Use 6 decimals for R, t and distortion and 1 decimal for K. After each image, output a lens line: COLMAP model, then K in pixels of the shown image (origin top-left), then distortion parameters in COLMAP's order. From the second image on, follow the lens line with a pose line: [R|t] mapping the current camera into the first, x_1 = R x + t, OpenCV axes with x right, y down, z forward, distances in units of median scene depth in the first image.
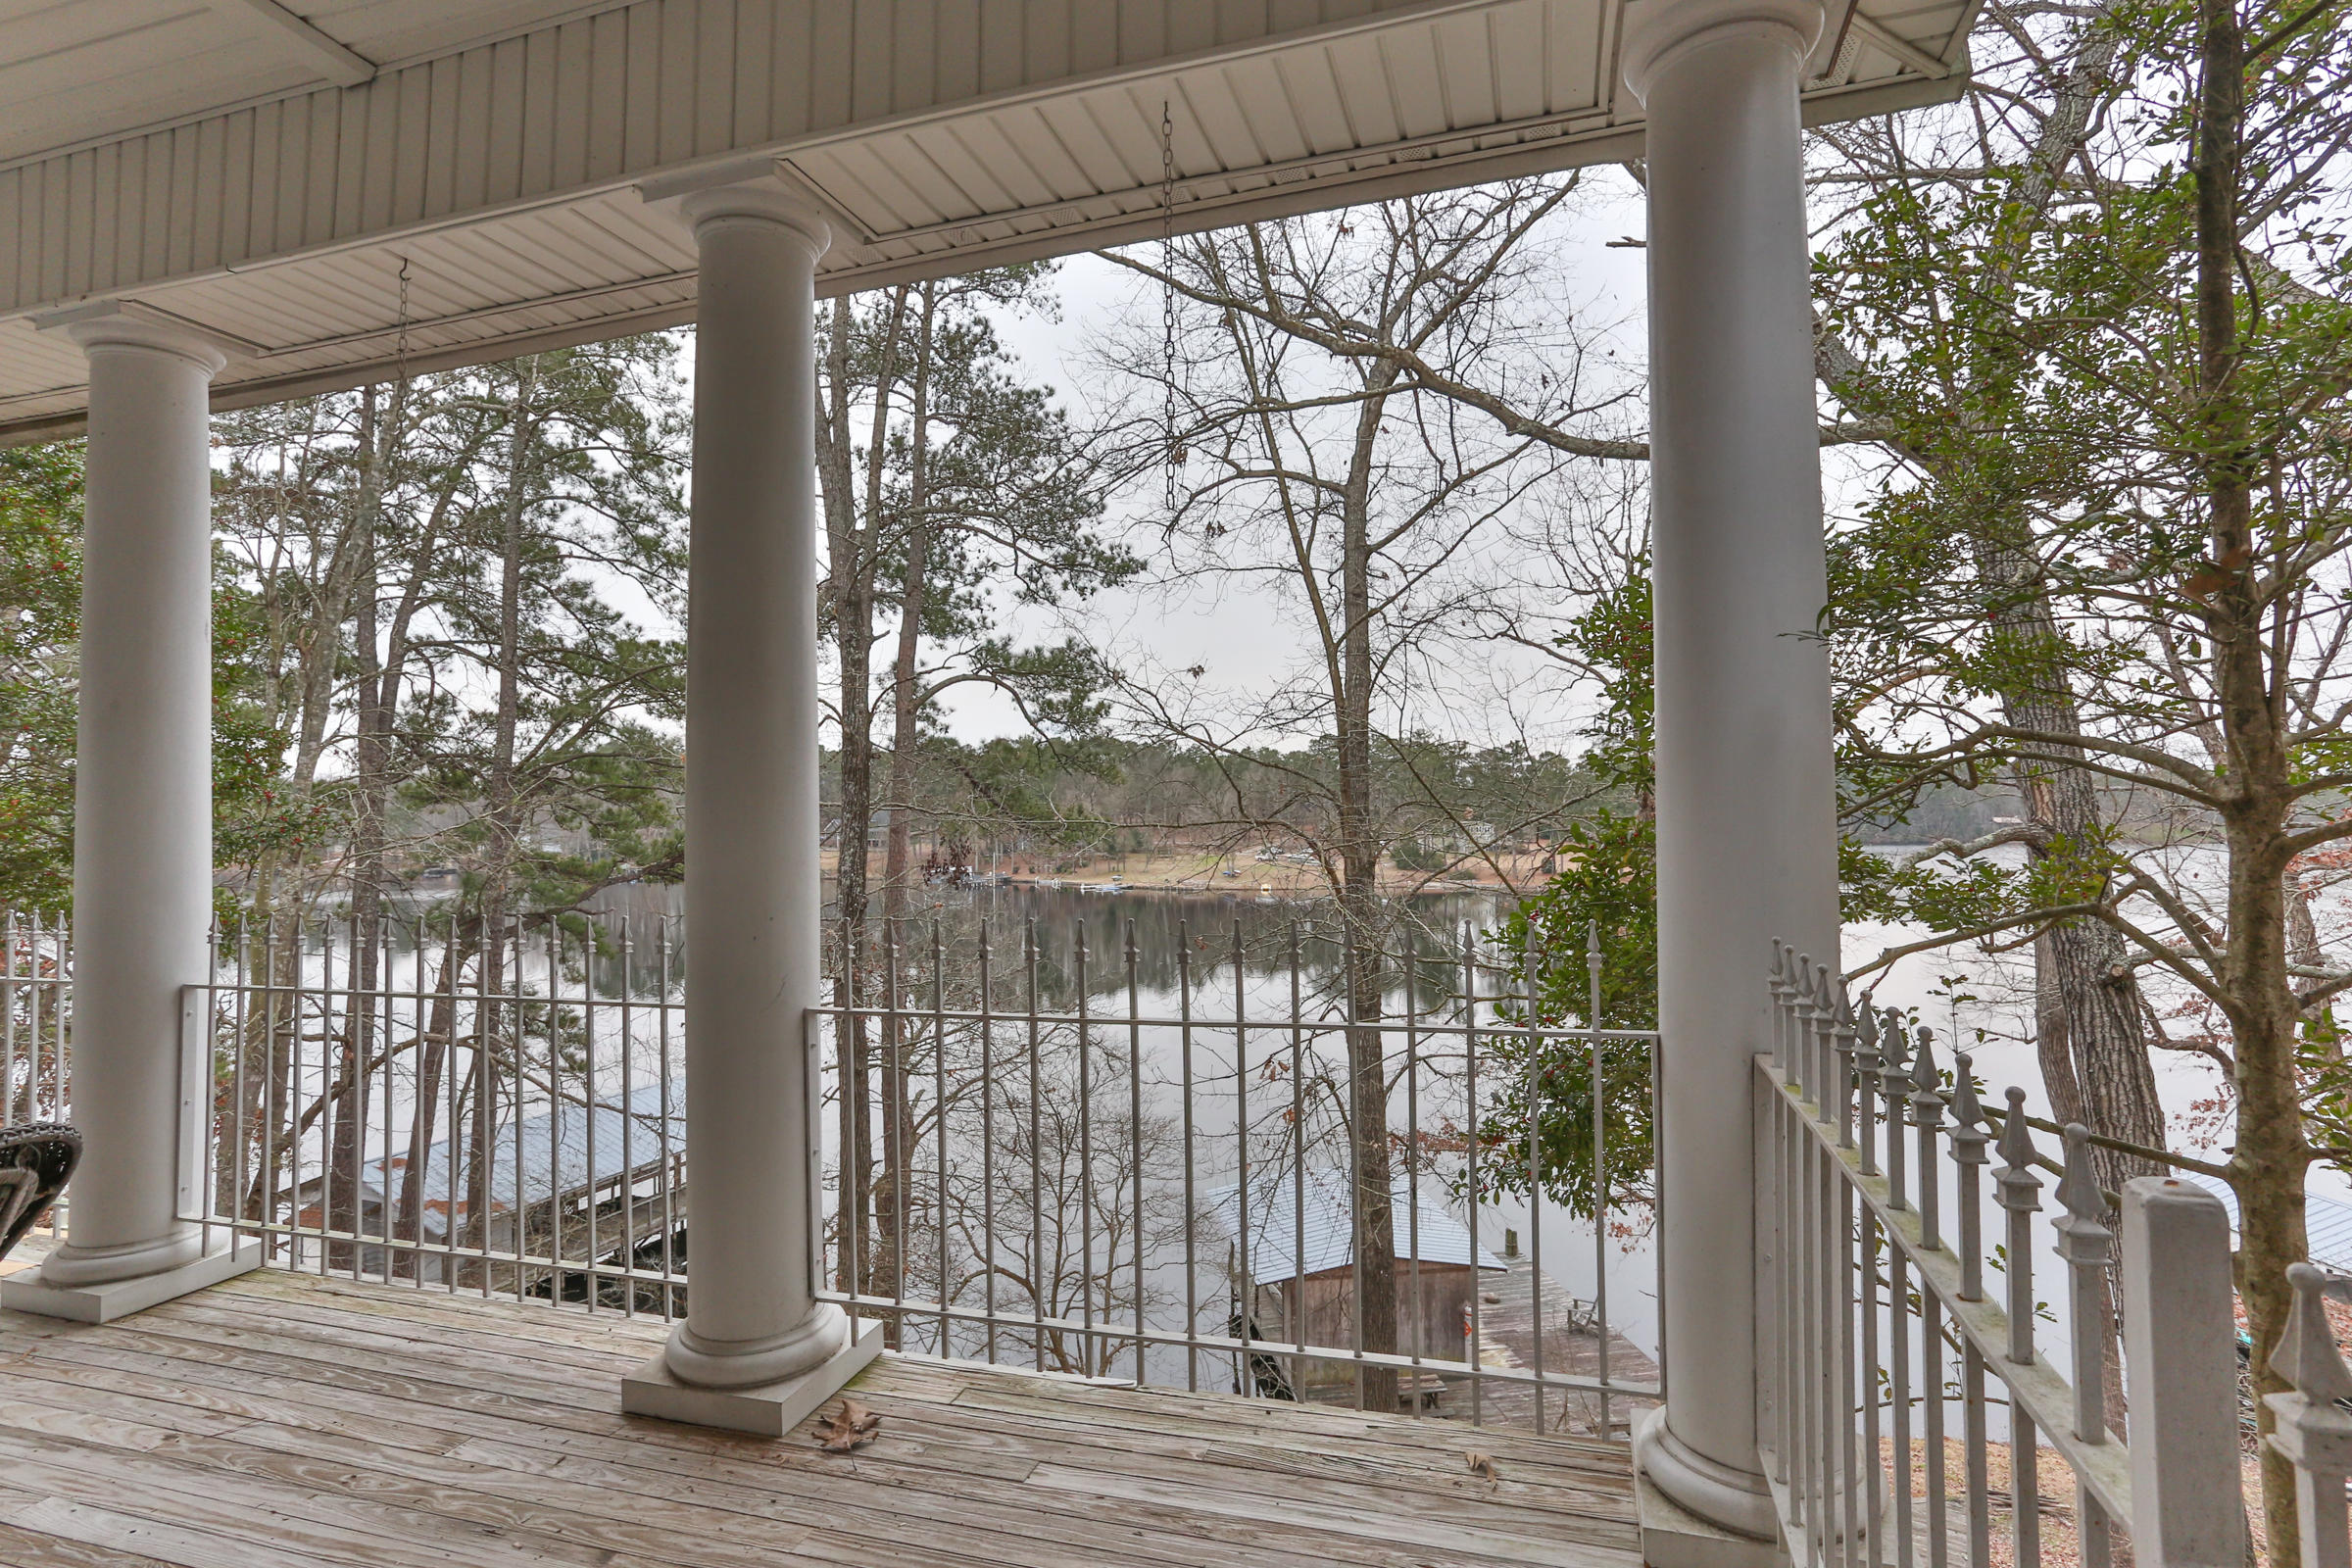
lens RADIAL K [[1213.8, 0, 1179.7], [0, 1213.8, 782.1], [0, 0, 1]] dist [-0.023879, 0.019569]
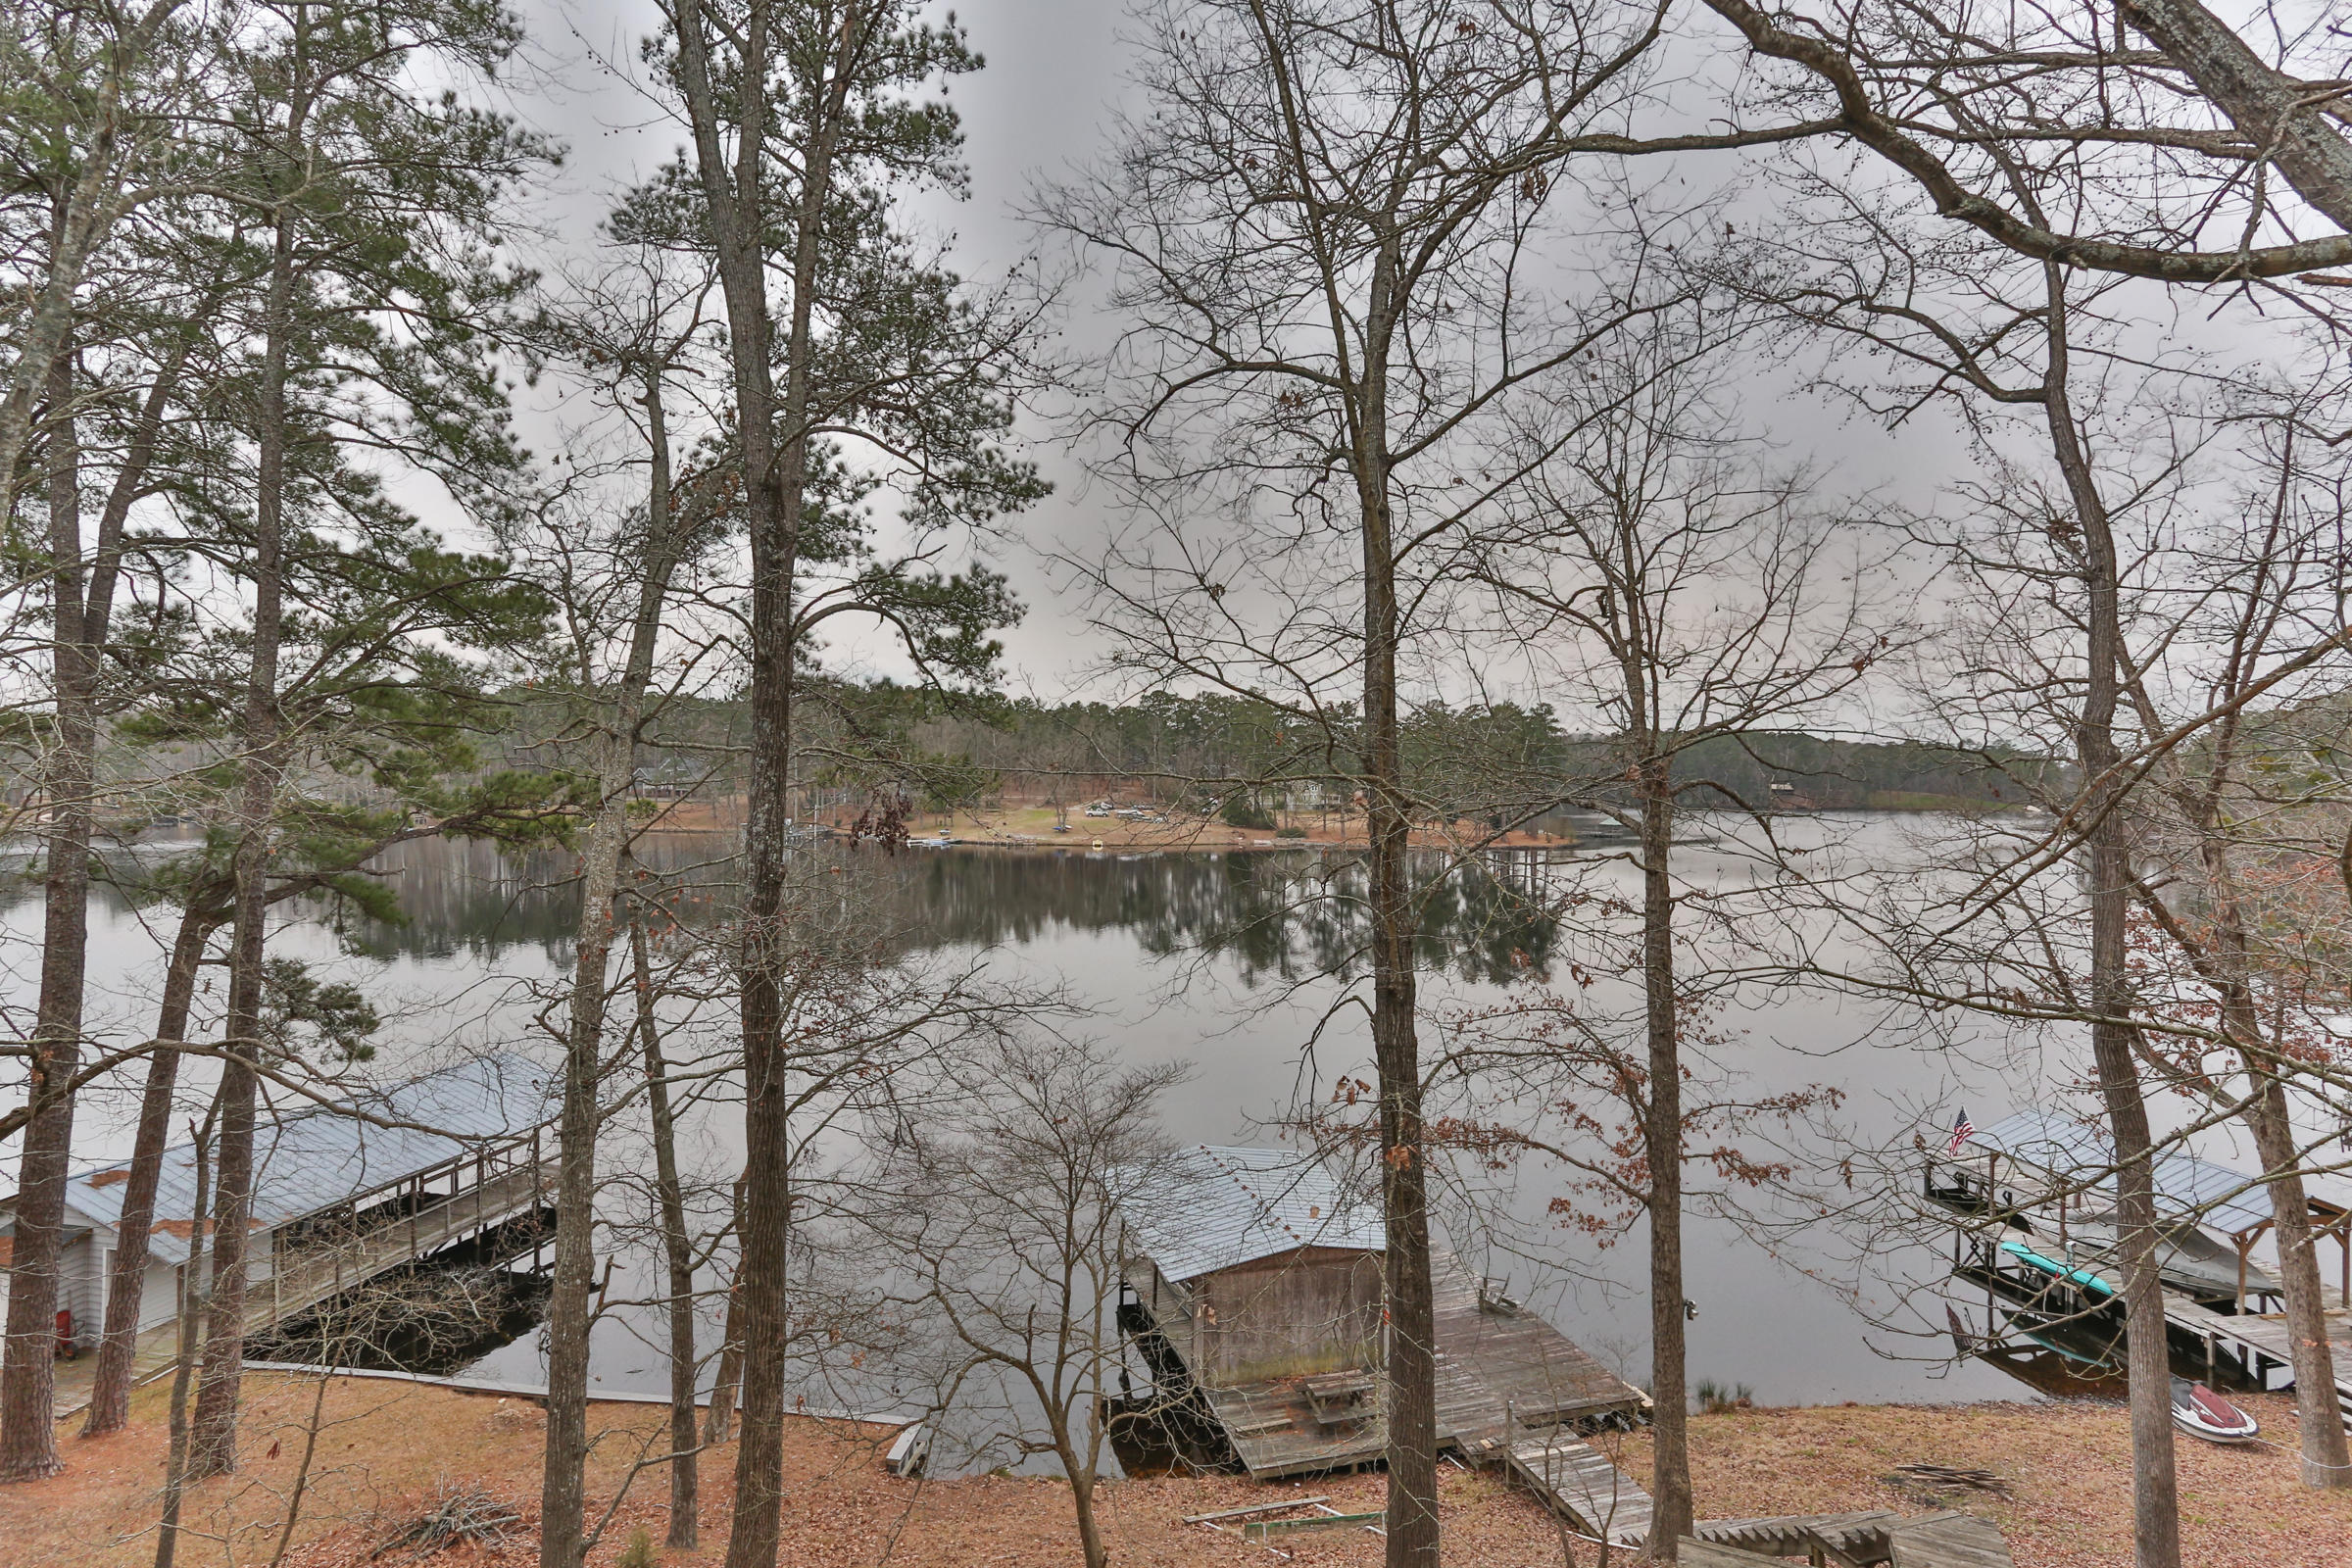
lens RADIAL K [[1213.8, 0, 1194.1], [0, 1213.8, 779.6], [0, 0, 1]] dist [-0.023879, 0.019569]
pose [[0.988046, 0.012596, 0.153646, -0.058866], [-0.018006, 0.999264, 0.033869, 0.003790], [-0.153107, -0.036231, 0.987545, 0.092045]]
